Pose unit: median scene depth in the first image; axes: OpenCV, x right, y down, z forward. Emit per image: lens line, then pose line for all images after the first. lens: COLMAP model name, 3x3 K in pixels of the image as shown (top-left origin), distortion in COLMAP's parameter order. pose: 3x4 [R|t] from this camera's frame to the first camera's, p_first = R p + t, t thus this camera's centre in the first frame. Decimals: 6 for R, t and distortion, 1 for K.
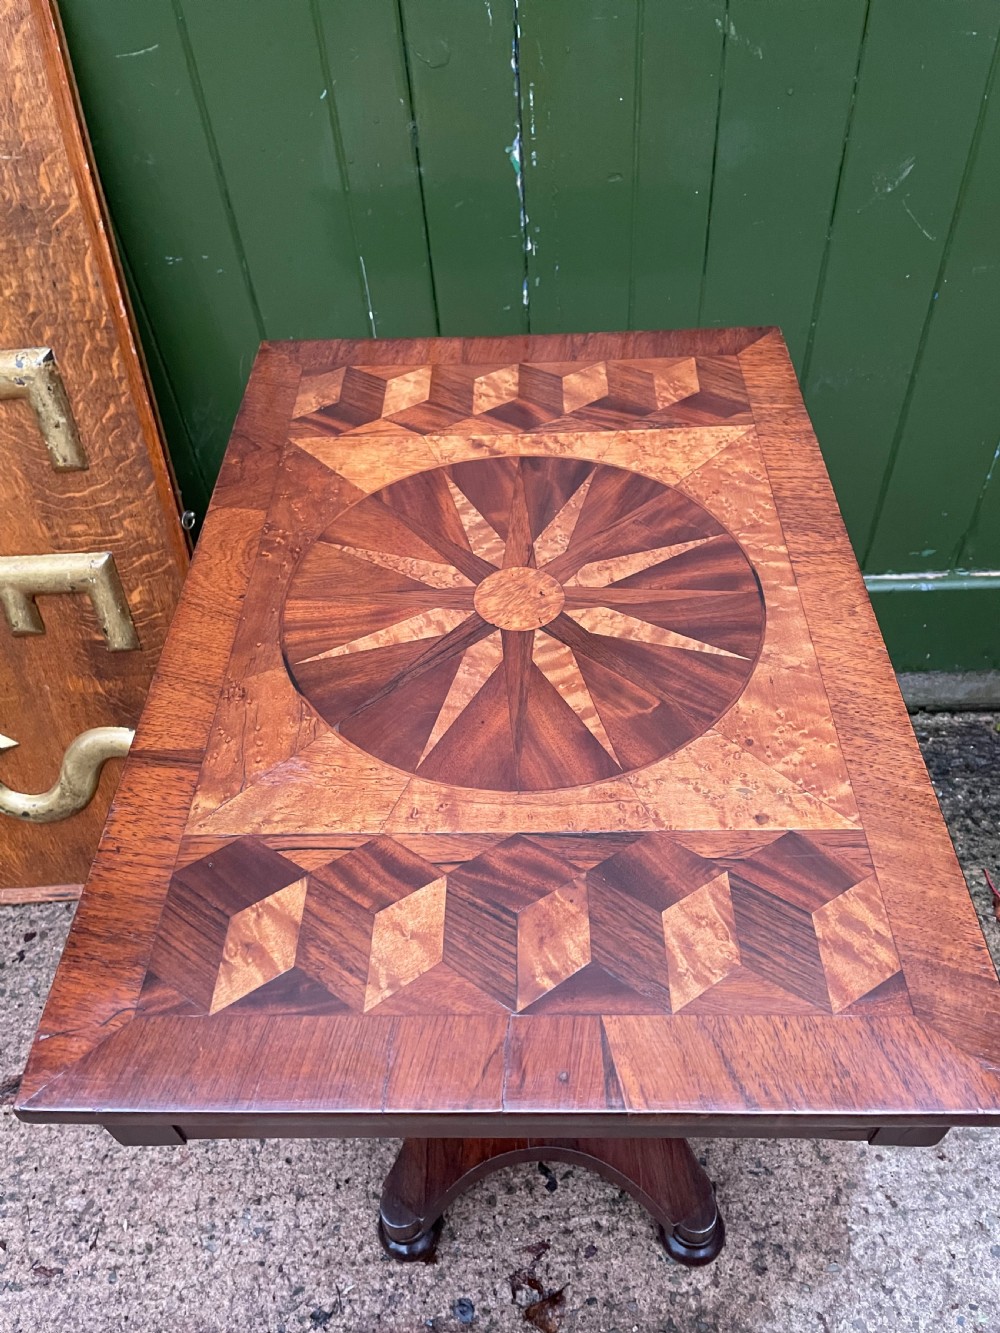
lens RADIAL K [[1011.6, 0, 494.7], [0, 1011.6, 671.1], [0, 0, 1]] dist [0.074794, -0.108585]
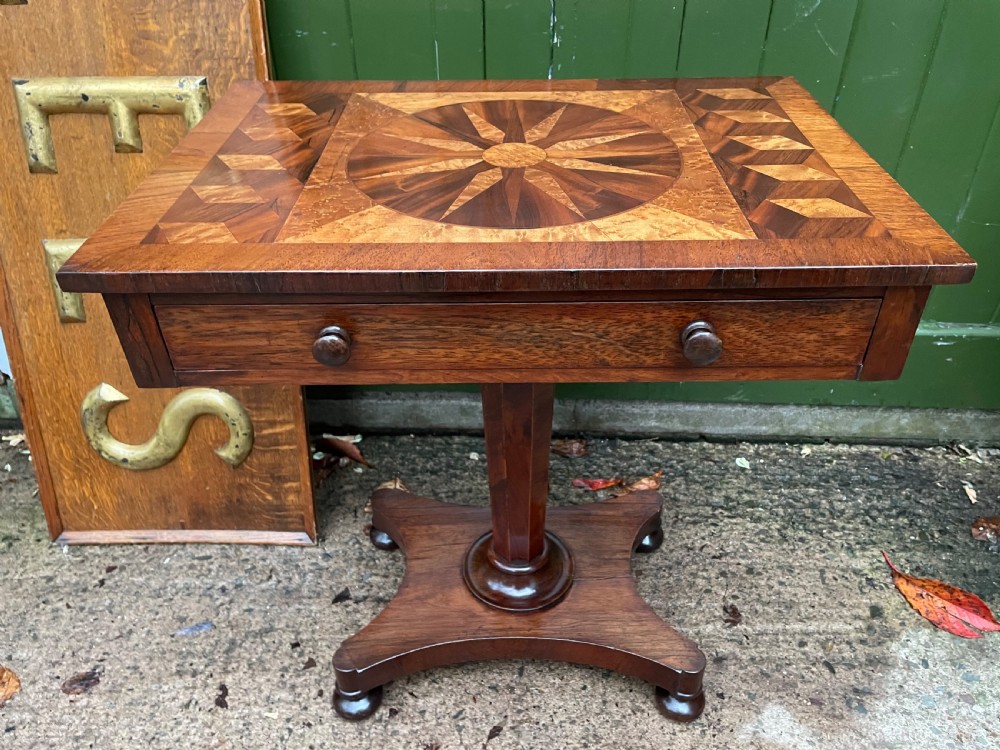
lens RADIAL K [[758.9, 0, 511.5], [0, 758.9, 367.0], [0, 0, 1]] dist [0.074794, -0.108585]
pose [[0.997575, 0.062208, 0.031229, -0.030727], [-0.054460, 0.976951, -0.206398, 0.239681], [-0.043349, 0.204197, 0.977970, 0.050884]]
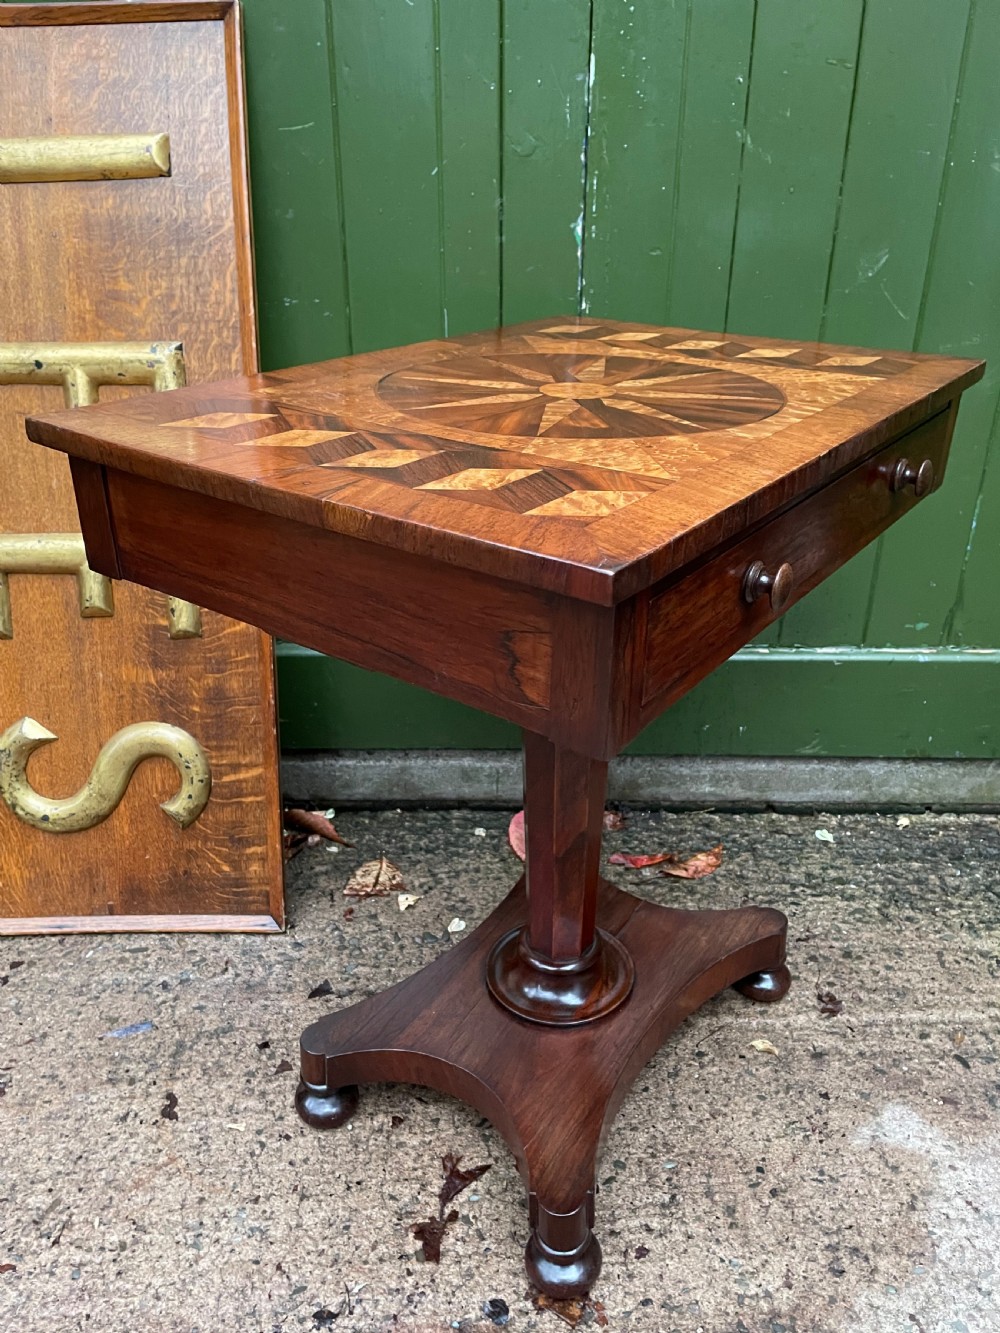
lens RADIAL K [[1011.6, 0, 491.0], [0, 1011.6, 675.5], [0, 0, 1]] dist [0.074794, -0.108585]
pose [[0.997835, 0.056239, 0.034087, -0.090321], [-0.039905, 0.929805, -0.365882, 0.432314], [-0.052271, 0.363730, 0.930037, 0.022057]]
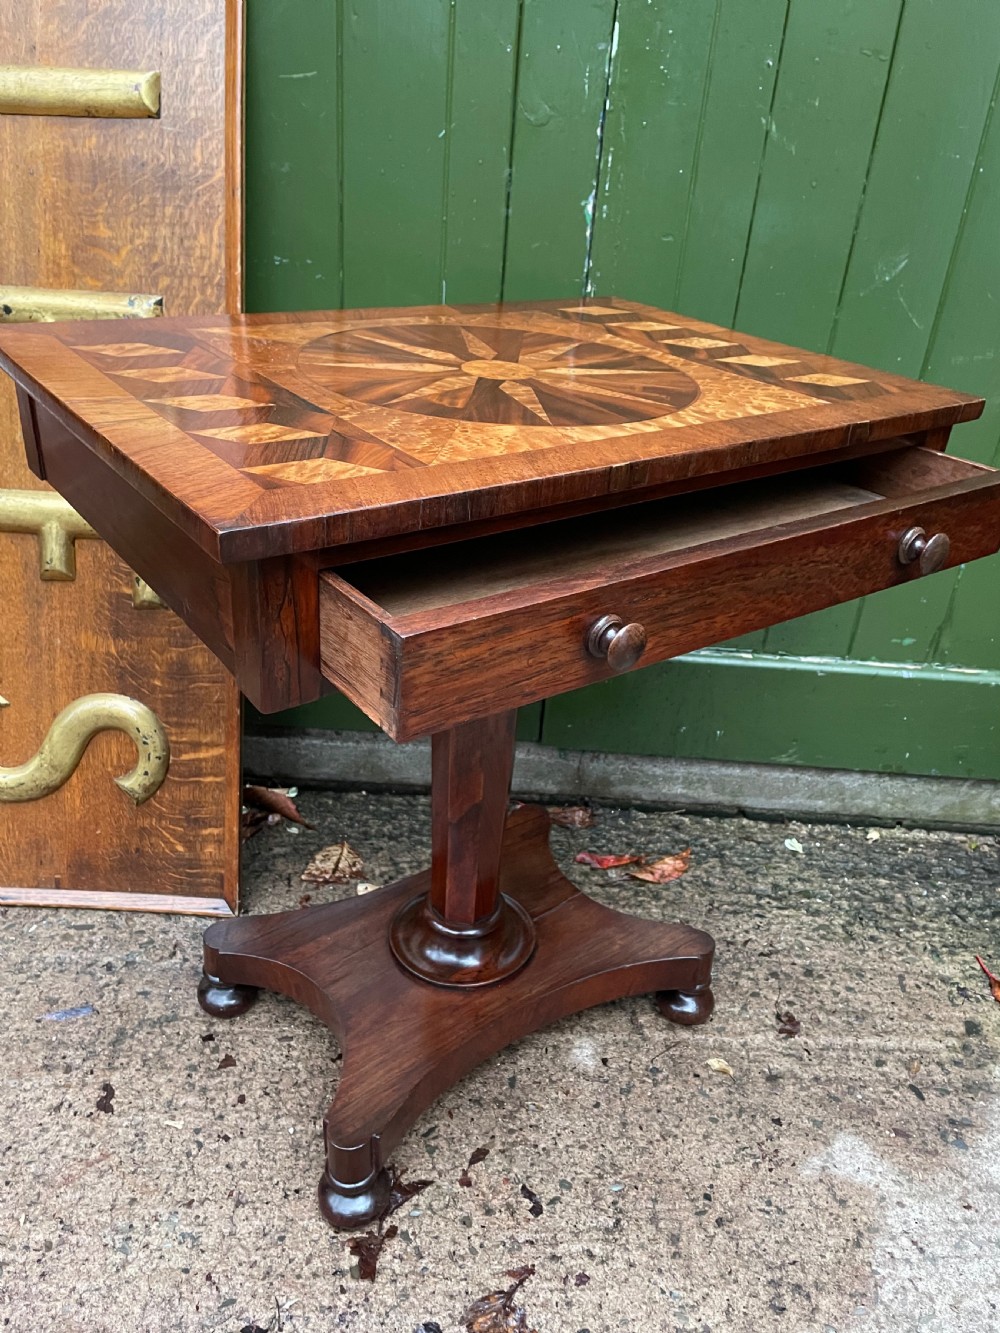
lens RADIAL K [[1011.6, 0, 496.2], [0, 1011.6, 670.0], [0, 0, 1]] dist [0.074794, -0.108585]
pose [[0.990662, 0.119249, 0.066096, -0.092886], [-0.090820, 0.938743, -0.332434, 0.378740], [-0.101690, 0.323327, 0.940808, 0.044055]]
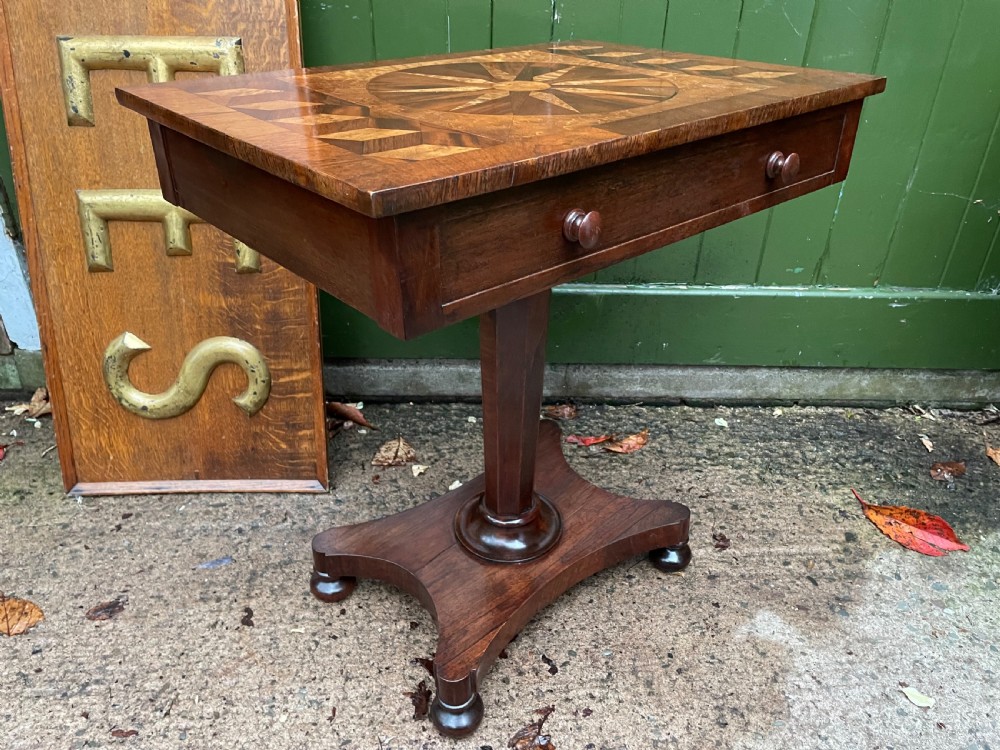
lens RADIAL K [[758.9, 0, 511.6], [0, 758.9, 376.4], [0, 0, 1]] dist [0.074794, -0.108585]
pose [[0.994202, 0.058673, 0.090112, -0.104596], [-0.032274, 0.962201, -0.270420, 0.426492], [-0.102572, 0.265944, 0.958516, 0.010641]]
